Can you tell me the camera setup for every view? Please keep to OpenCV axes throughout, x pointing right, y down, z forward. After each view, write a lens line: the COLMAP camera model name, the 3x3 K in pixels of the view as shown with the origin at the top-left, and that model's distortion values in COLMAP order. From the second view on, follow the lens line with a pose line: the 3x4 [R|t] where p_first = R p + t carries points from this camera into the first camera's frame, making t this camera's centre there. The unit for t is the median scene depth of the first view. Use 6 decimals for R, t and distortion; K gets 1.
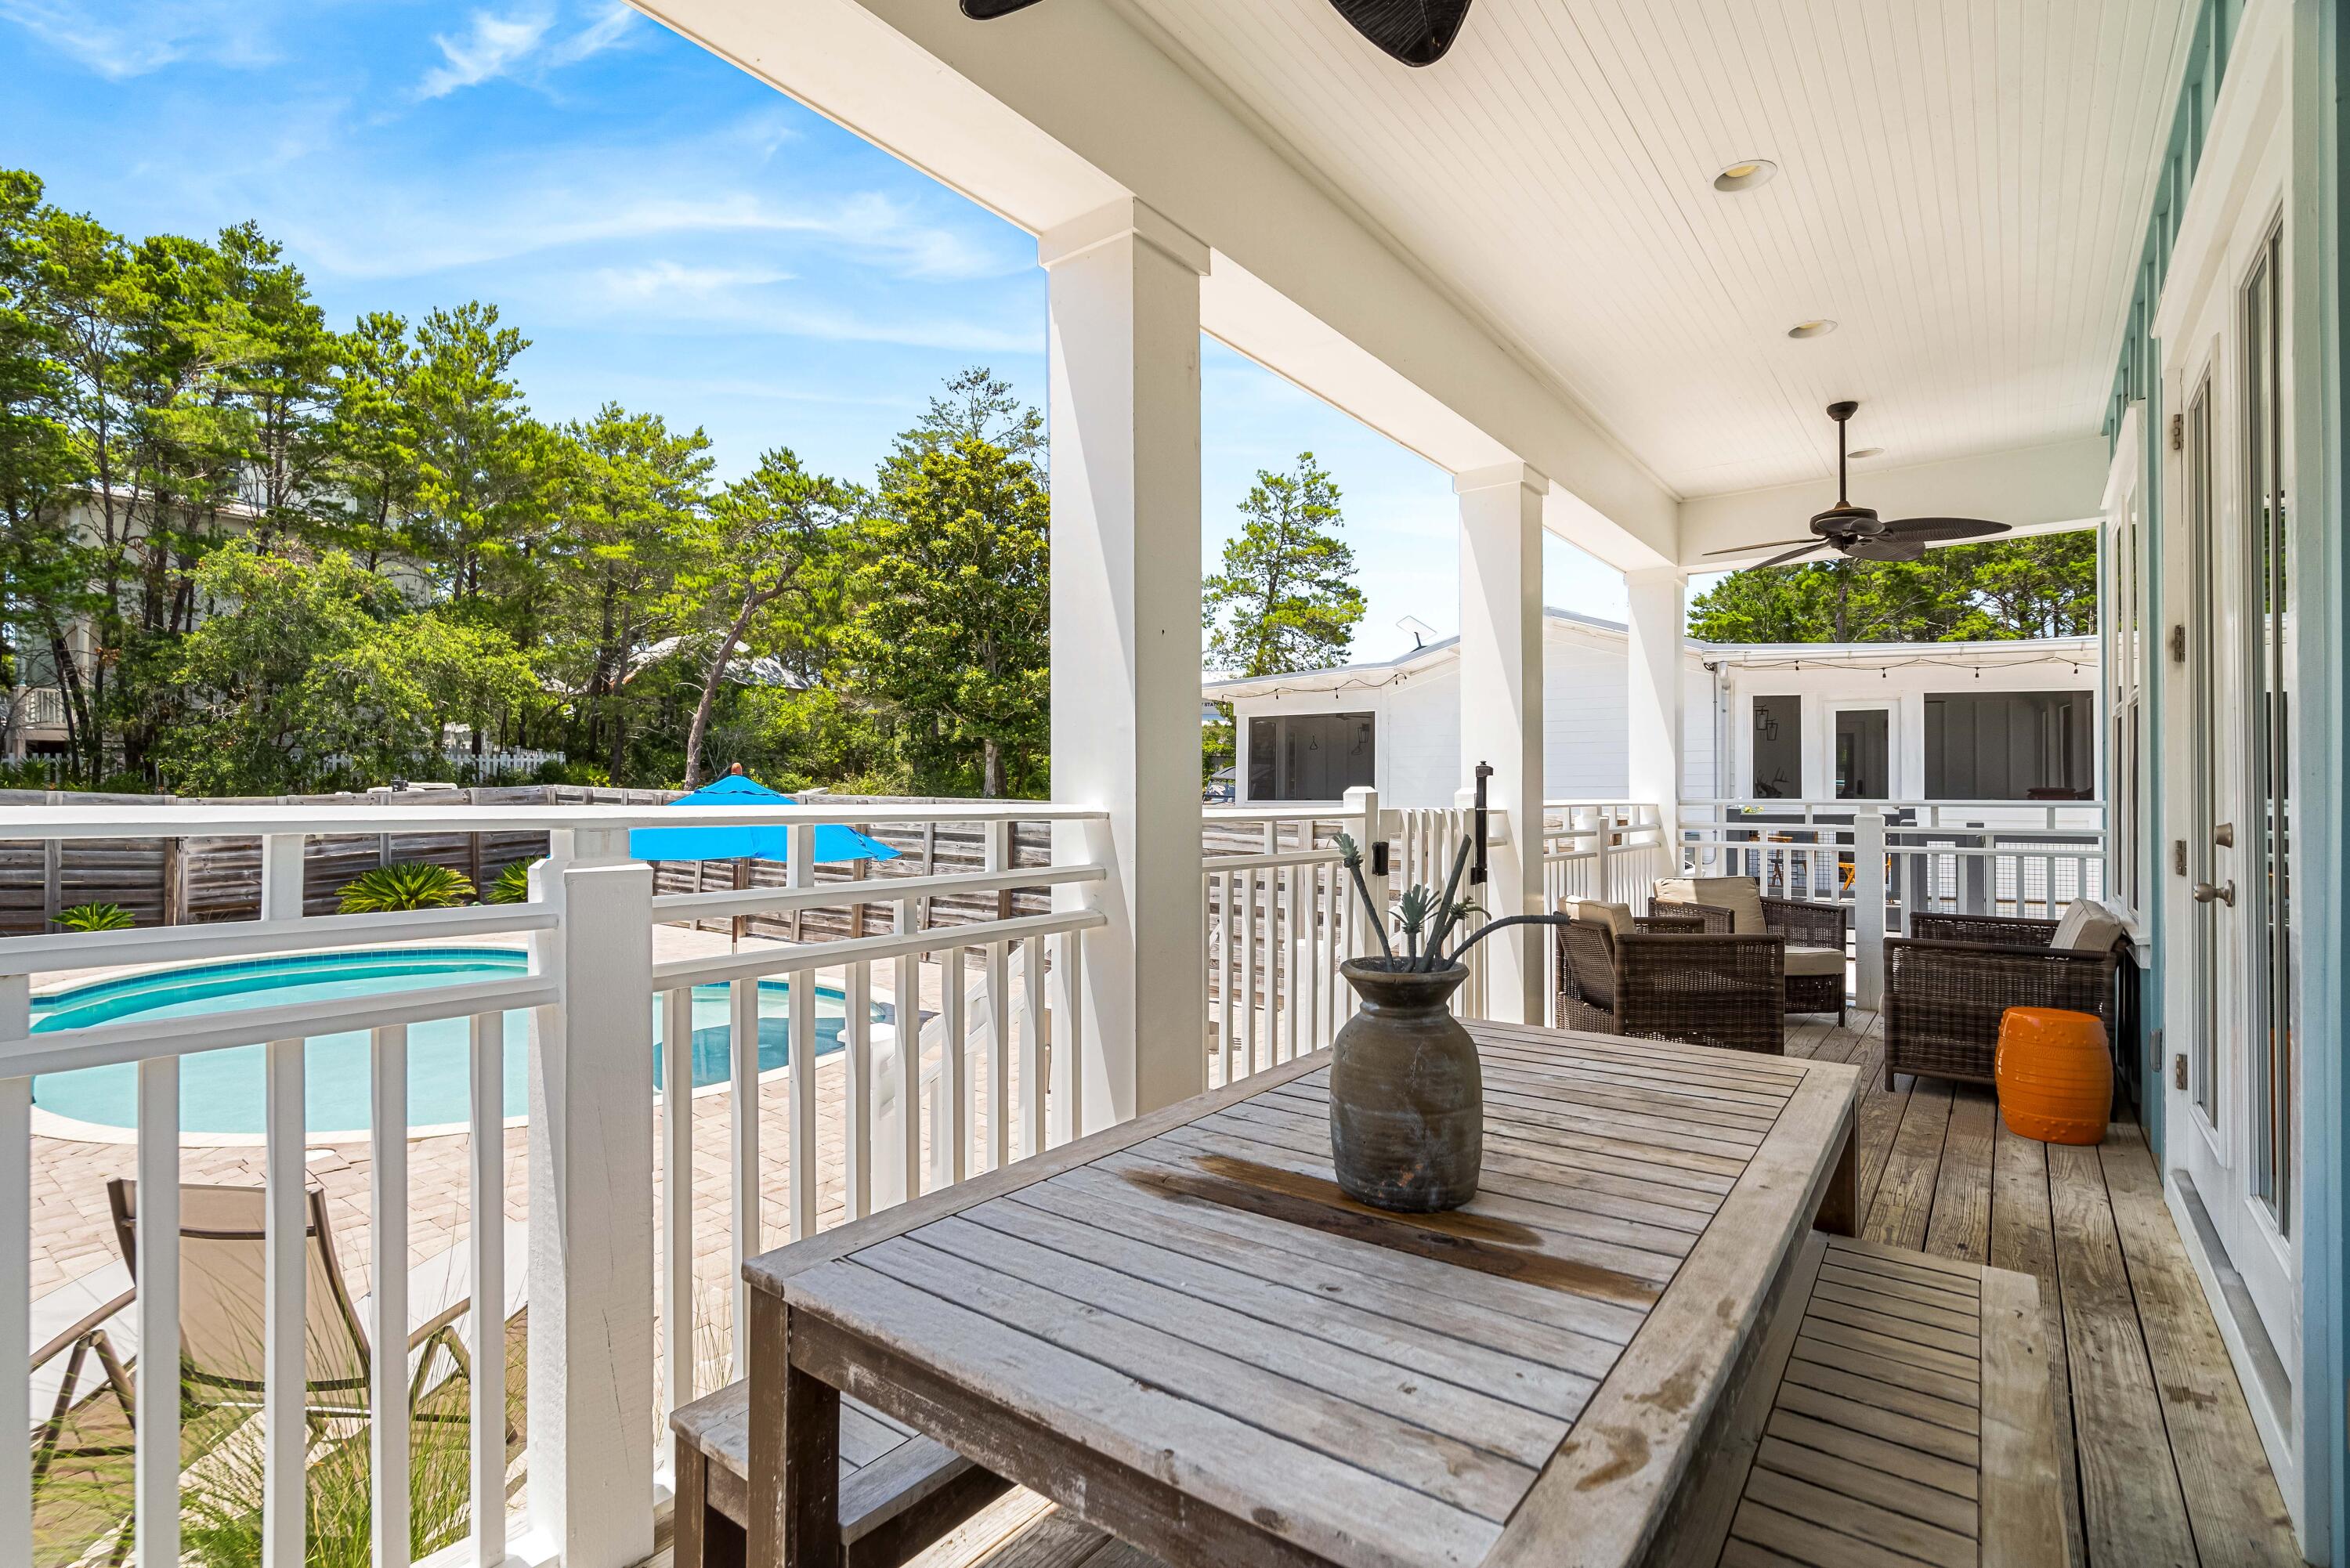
lens RADIAL K [[1104.1, 0, 1139.1], [0, 1104.1, 795.4], [0, 0, 1]] dist [-0.004990, 0.003164]
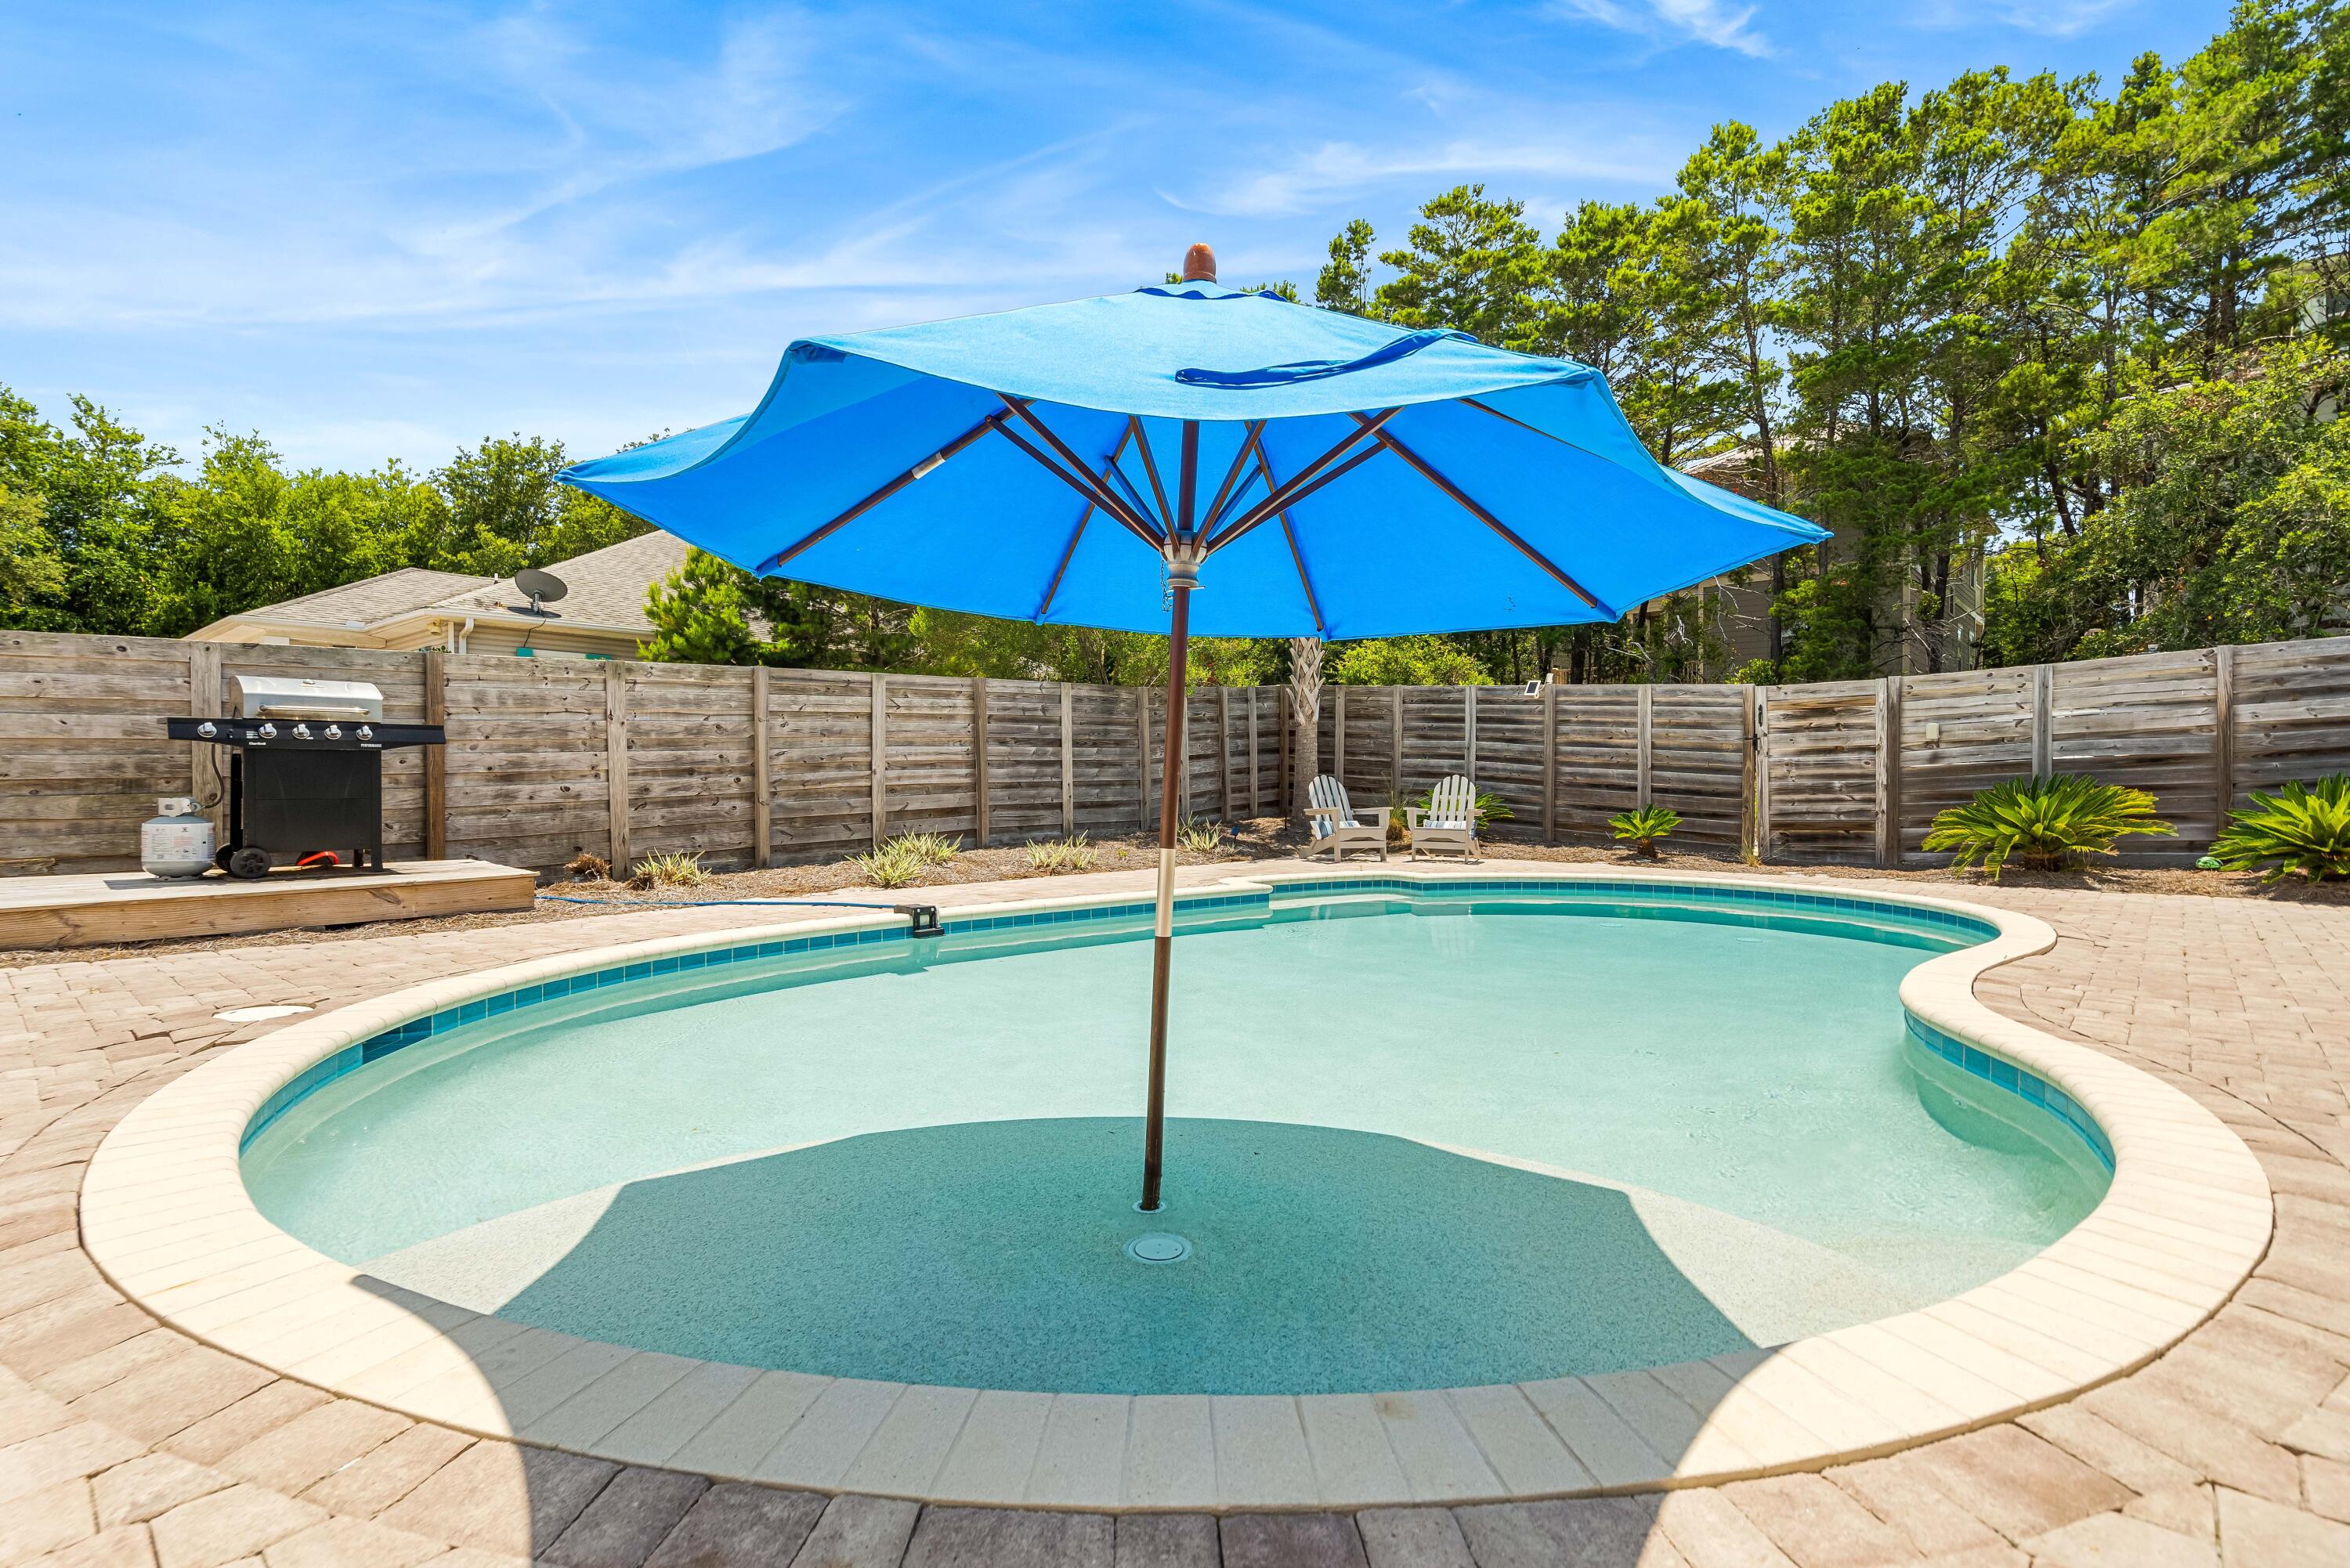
lens RADIAL K [[1104.1, 0, 1185.5], [0, 1104.1, 784.7], [0, 0, 1]] dist [-0.004990, 0.003164]
pose [[-0.085551, 0.003252, -0.996329, -0.017506], [-0.000520, 0.999994, 0.003308, 0.037734], [0.996334, 0.000801, -0.085548, 0.343731]]
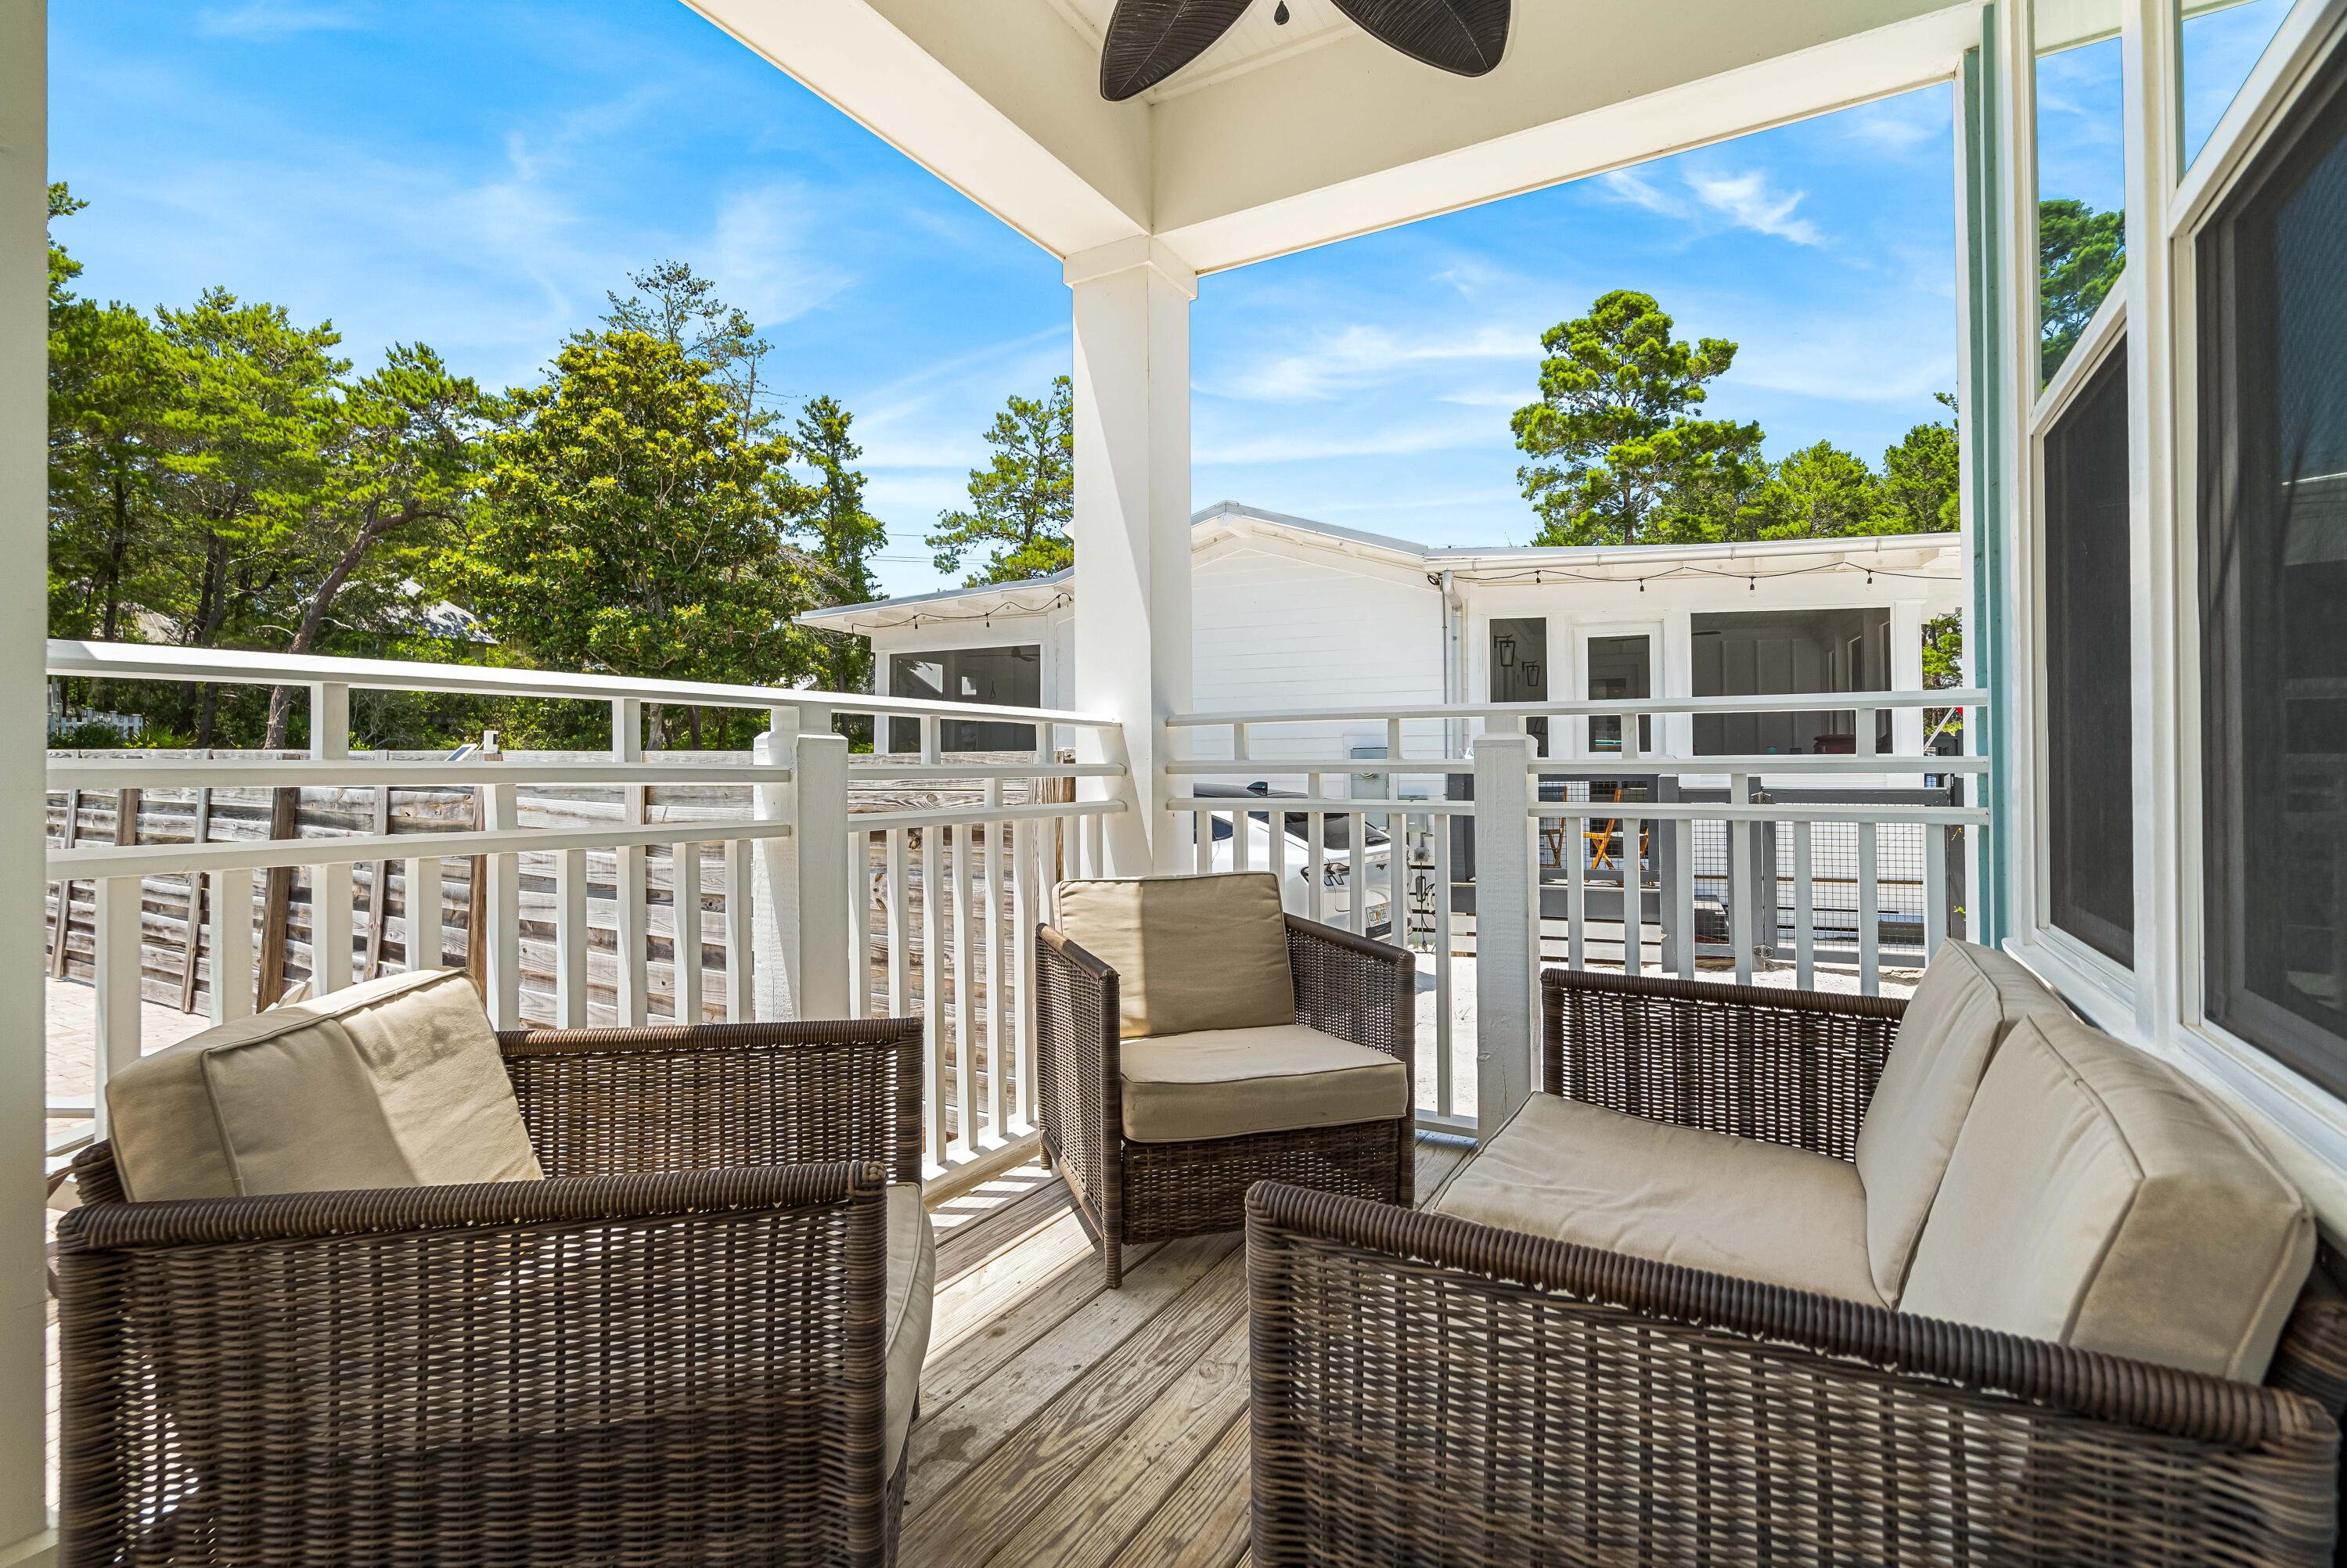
lens RADIAL K [[1102.7, 0, 1129.1], [0, 1102.7, 750.4], [0, 0, 1]] dist [-0.004990, 0.003164]
pose [[0.992603, -0.004893, 0.121308, 0.121010], [0.007200, 0.999801, -0.018589, 0.008578], [-0.121193, 0.019325, 0.992441, 0.150472]]
